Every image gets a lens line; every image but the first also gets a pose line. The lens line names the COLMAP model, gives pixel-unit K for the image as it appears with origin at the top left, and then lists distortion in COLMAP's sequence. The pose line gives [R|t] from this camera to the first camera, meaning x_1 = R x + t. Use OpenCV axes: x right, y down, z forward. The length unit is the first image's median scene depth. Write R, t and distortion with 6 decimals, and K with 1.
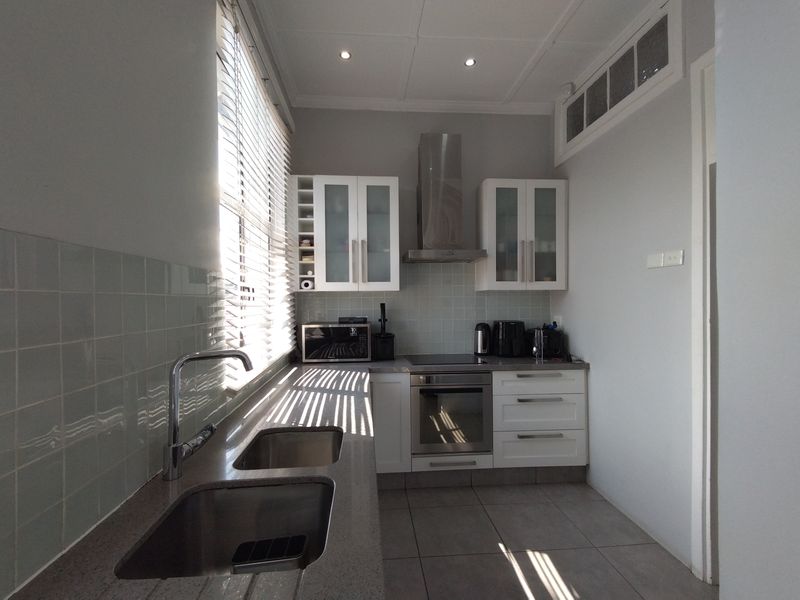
lens RADIAL K [[394.8, 0, 398.9], [0, 394.8, 303.8], [0, 0, 1]] dist [0.052220, -0.035272]
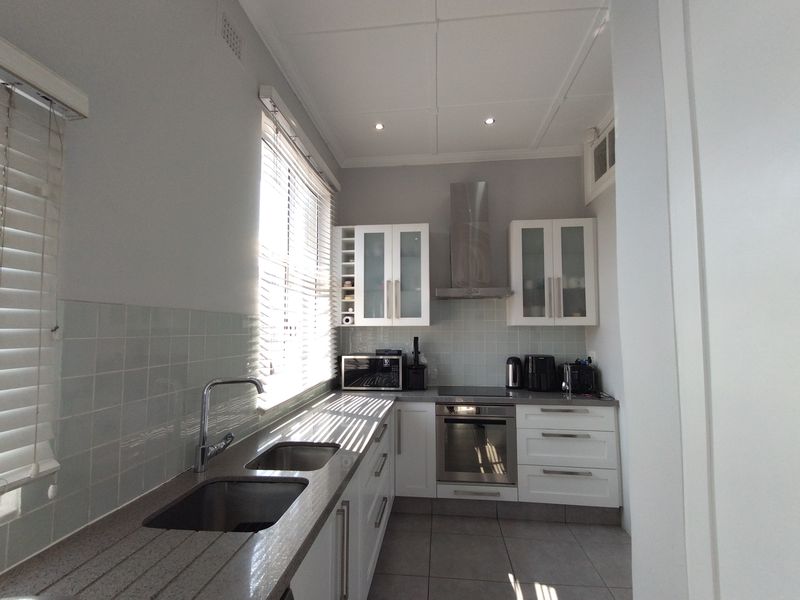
lens RADIAL K [[394.8, 0, 398.9], [0, 394.8, 303.8], [0, 0, 1]] dist [0.052220, -0.035272]
pose [[0.981890, -0.007024, -0.189321, 0.127651], [-0.006819, 0.997354, -0.072373, -0.014091], [0.189329, 0.072353, 0.979244, -0.087873]]
